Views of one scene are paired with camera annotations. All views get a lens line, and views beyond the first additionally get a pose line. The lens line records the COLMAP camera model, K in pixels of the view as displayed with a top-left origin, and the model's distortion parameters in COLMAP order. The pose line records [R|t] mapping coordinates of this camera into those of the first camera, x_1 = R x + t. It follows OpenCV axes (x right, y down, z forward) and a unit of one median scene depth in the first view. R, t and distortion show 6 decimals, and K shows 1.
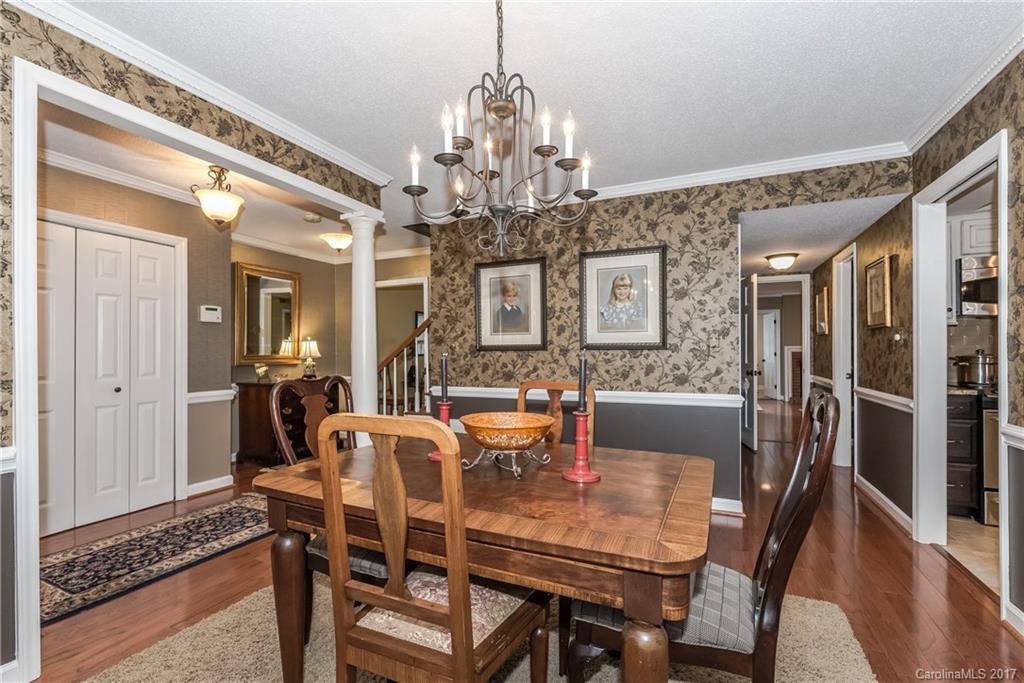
lens RADIAL K [[443.6, 0, 529.4], [0, 443.6, 345.6], [0, 0, 1]] dist [0.004129, -0.002611]
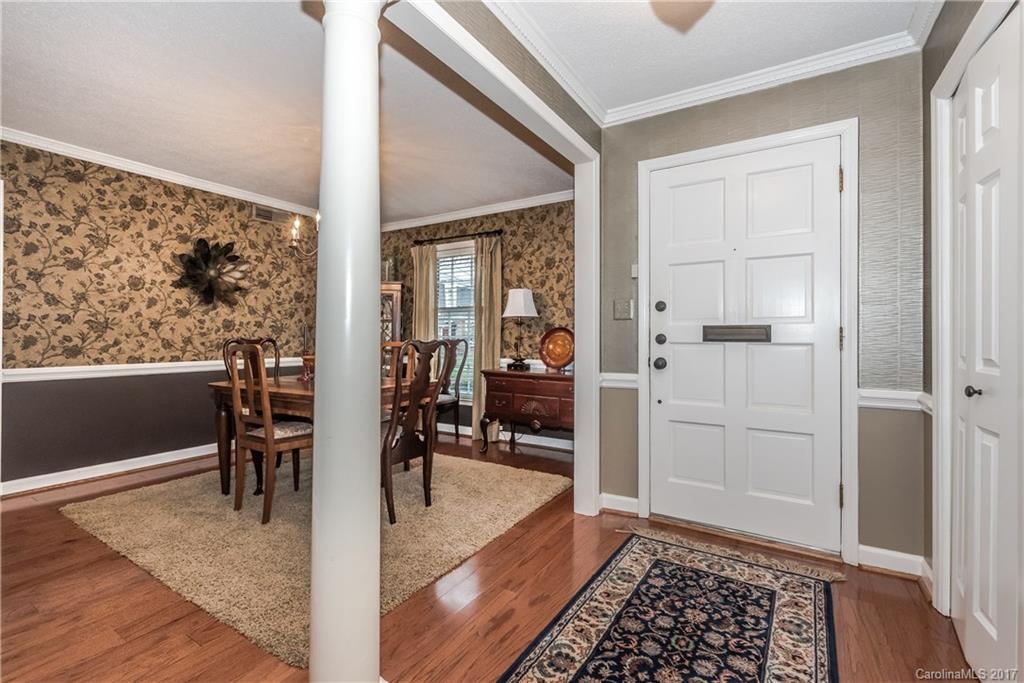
lens RADIAL K [[443.6, 0, 521.9], [0, 443.6, 333.2], [0, 0, 1]] dist [0.004129, -0.002611]
pose [[-0.989857, 0.000031, 0.142067, -0.741389], [-0.001416, 0.999948, -0.010088, 0.050453], [-0.142060, -0.010187, -0.989806, 1.753333]]
